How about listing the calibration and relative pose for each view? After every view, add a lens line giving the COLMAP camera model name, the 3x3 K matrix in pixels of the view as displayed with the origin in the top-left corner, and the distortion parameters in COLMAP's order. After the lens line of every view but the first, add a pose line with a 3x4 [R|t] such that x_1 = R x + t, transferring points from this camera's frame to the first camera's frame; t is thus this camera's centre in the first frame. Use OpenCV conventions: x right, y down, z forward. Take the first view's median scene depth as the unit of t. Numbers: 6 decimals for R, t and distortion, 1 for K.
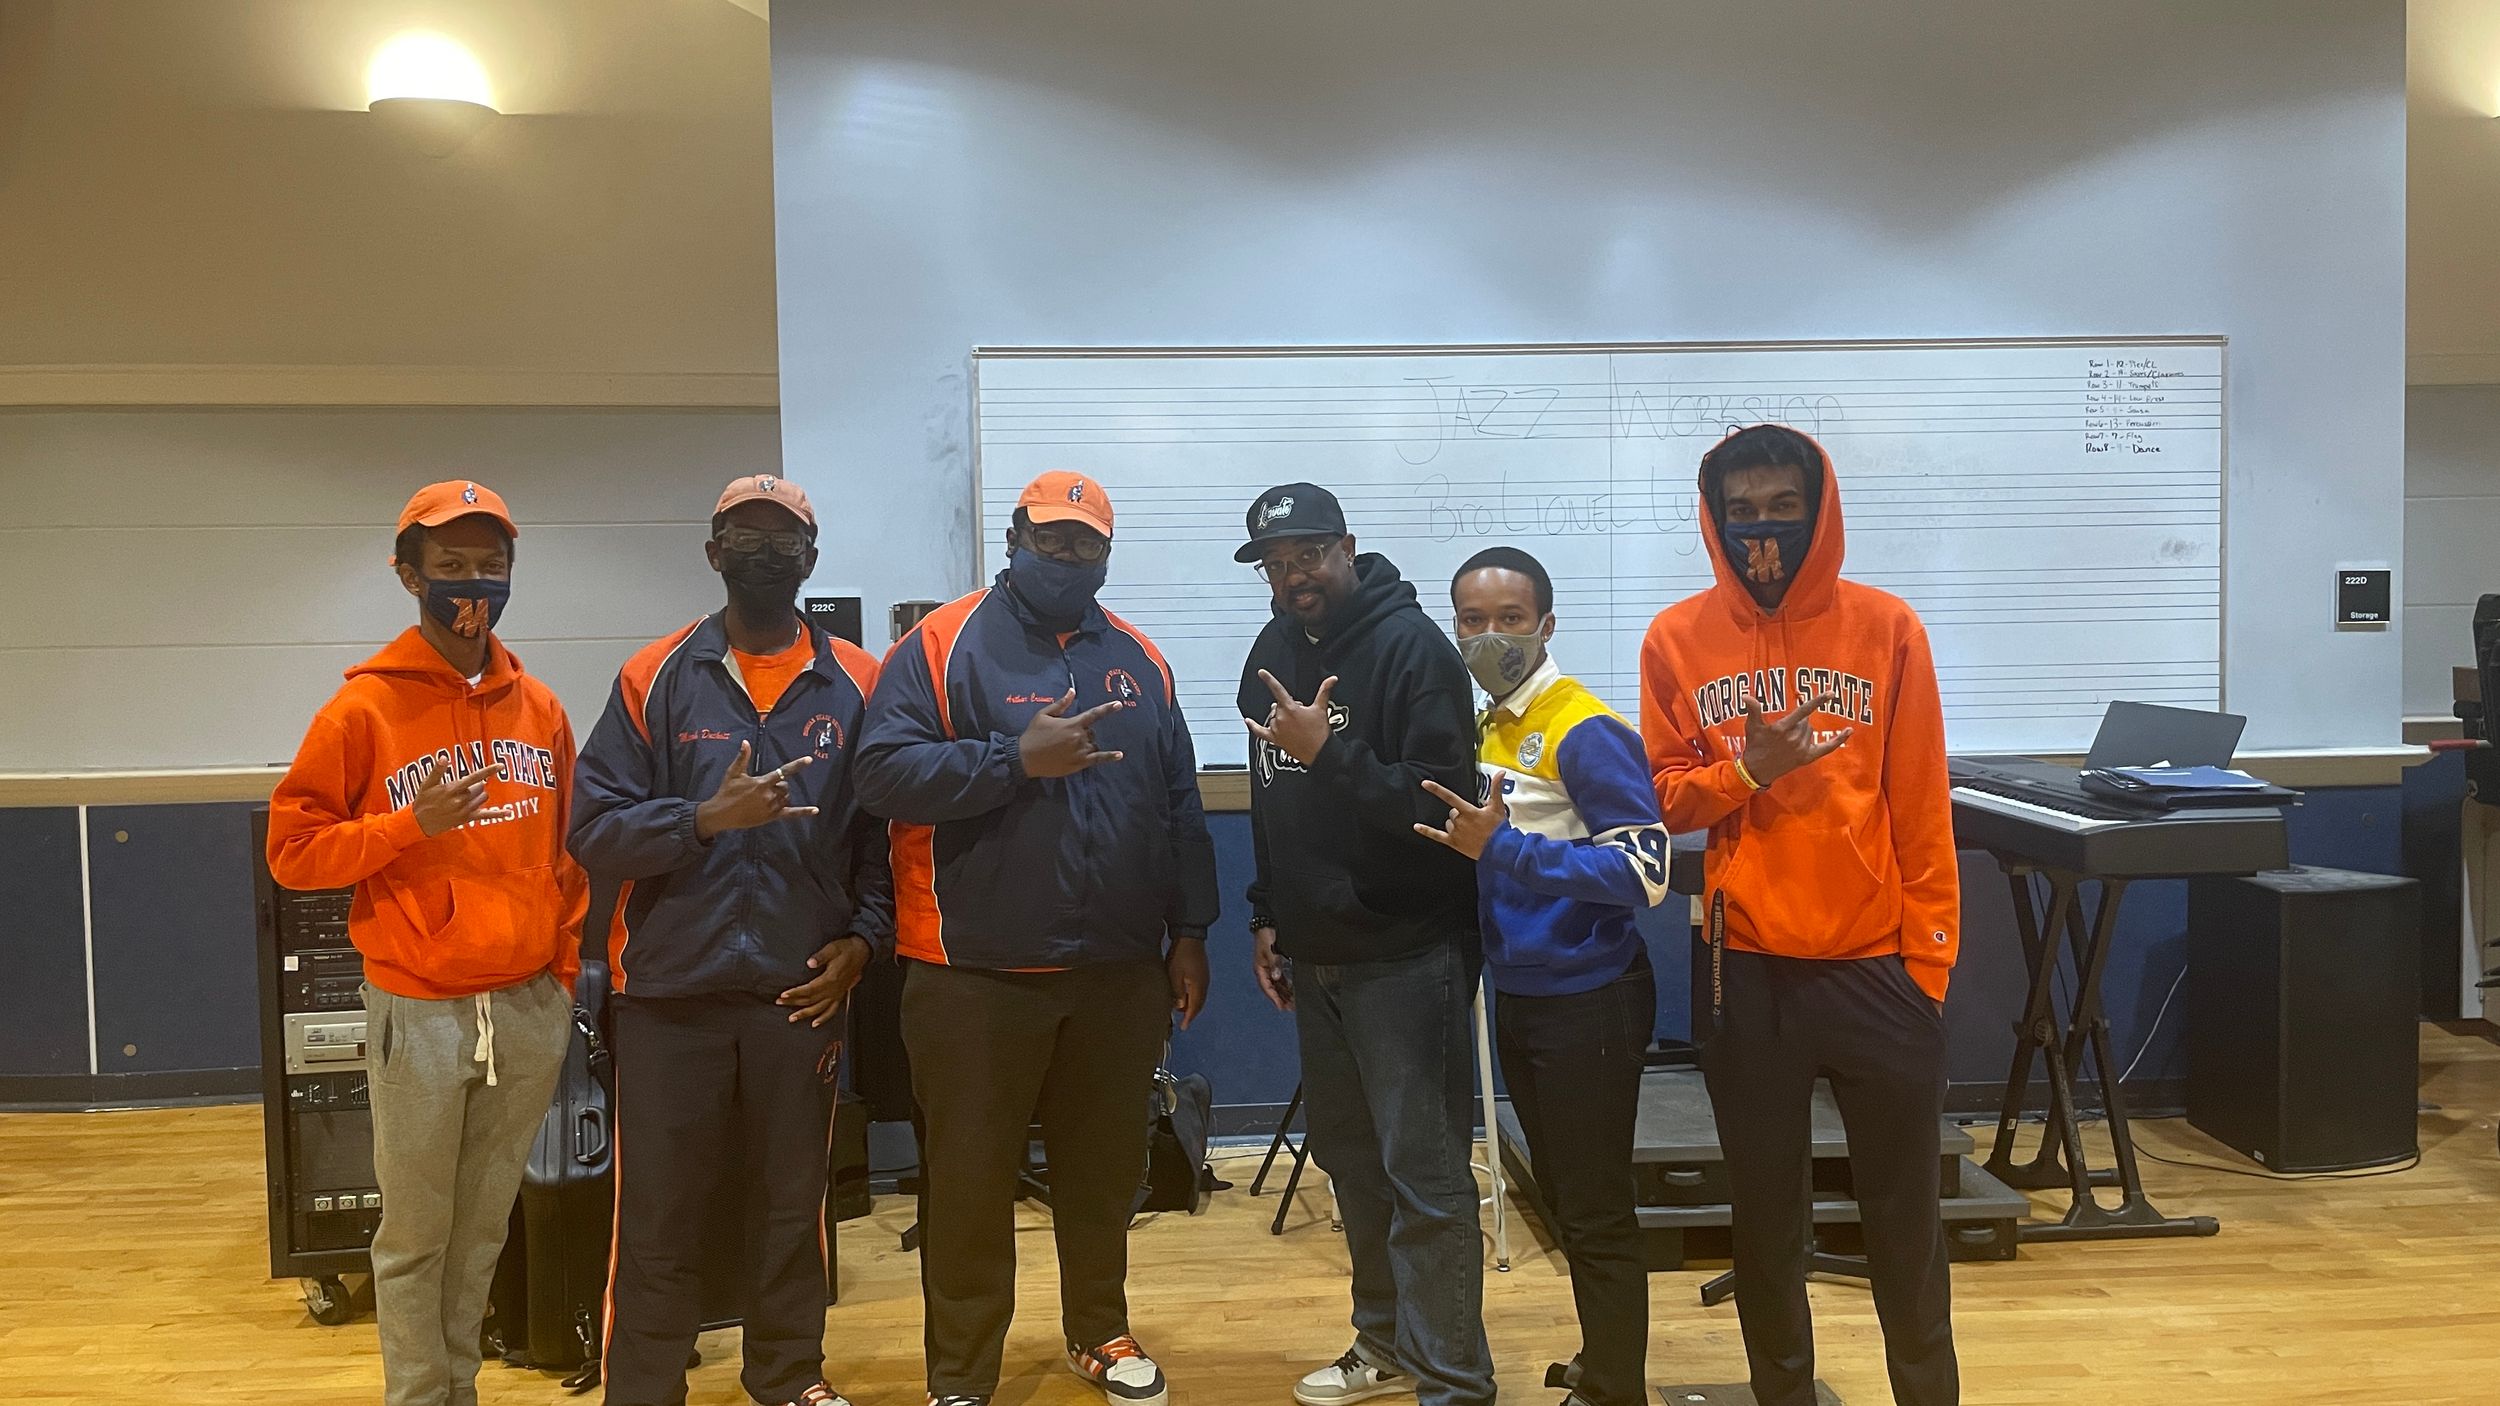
lens RADIAL K [[1876.5, 0, 1254.1], [0, 1876.5, 691.9], [0, 0, 1]] dist [0.055559, -0.028655]
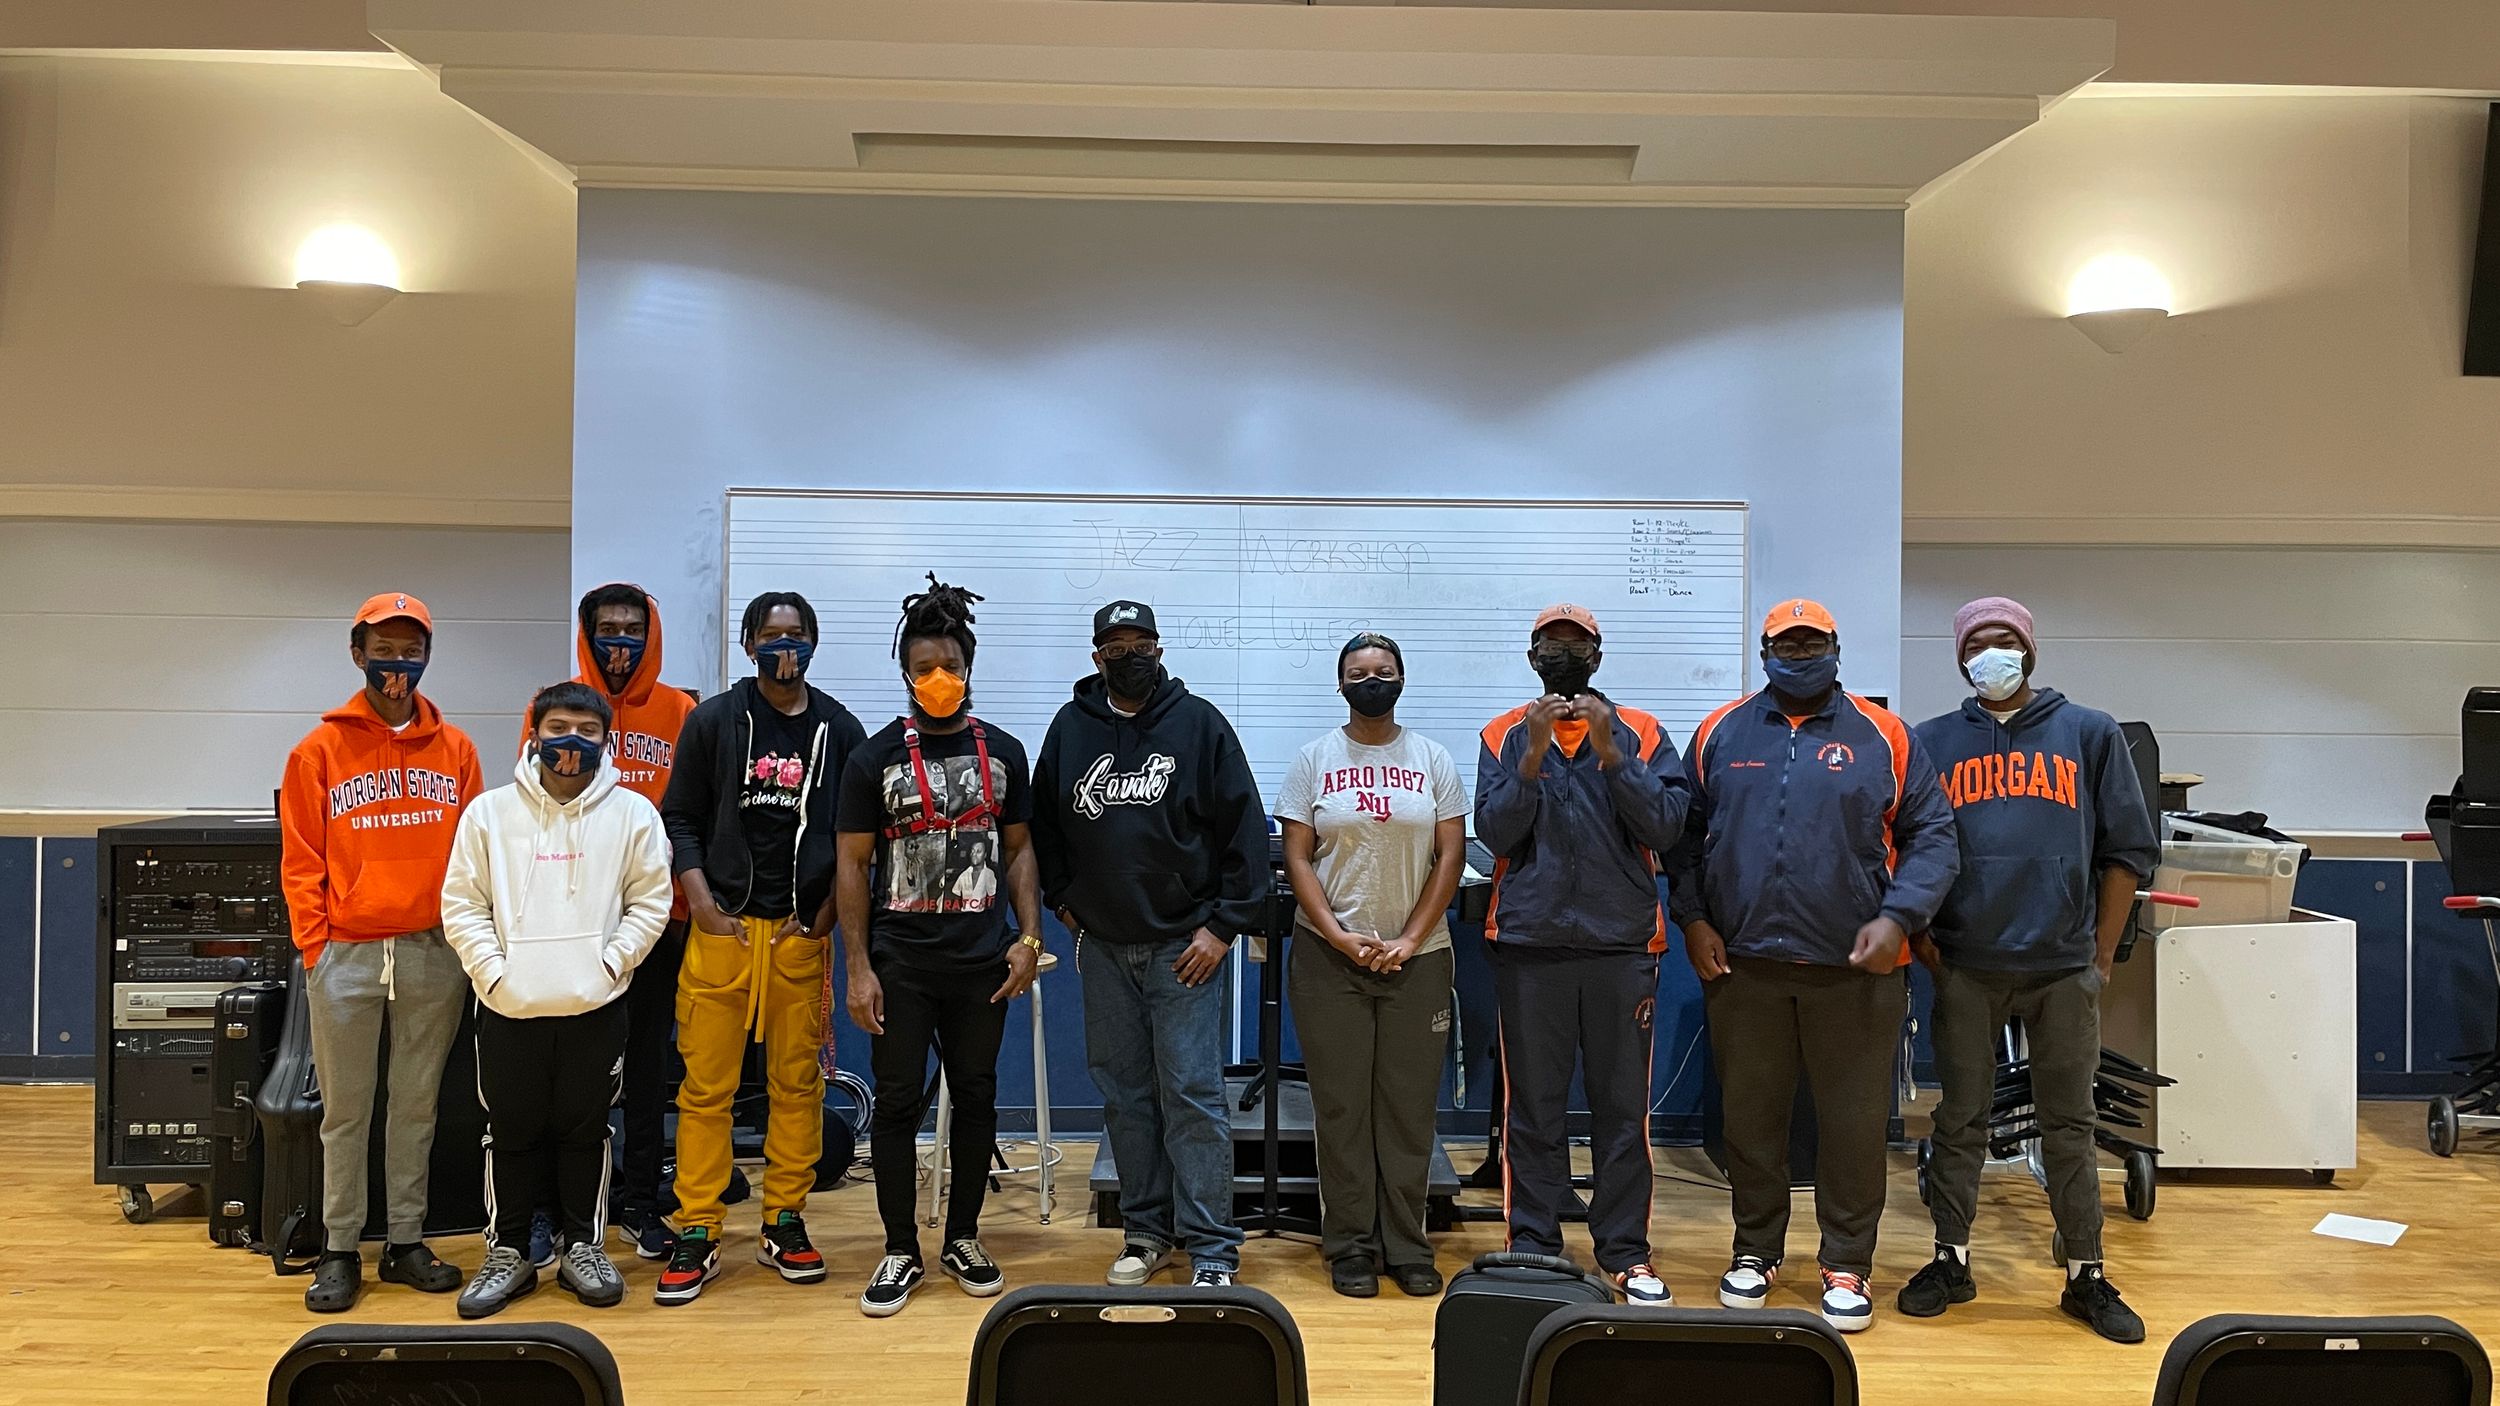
lens RADIAL K [[1876.5, 0, 1246.7], [0, 1876.5, 700.4], [0, 0, 1]] dist [0.055559, -0.028655]
pose [[0.997836, 0.028007, -0.059481, 0.269502], [-0.031217, 0.998067, -0.053741, 0.015279], [0.057860, 0.055481, 0.996782, -0.222770]]
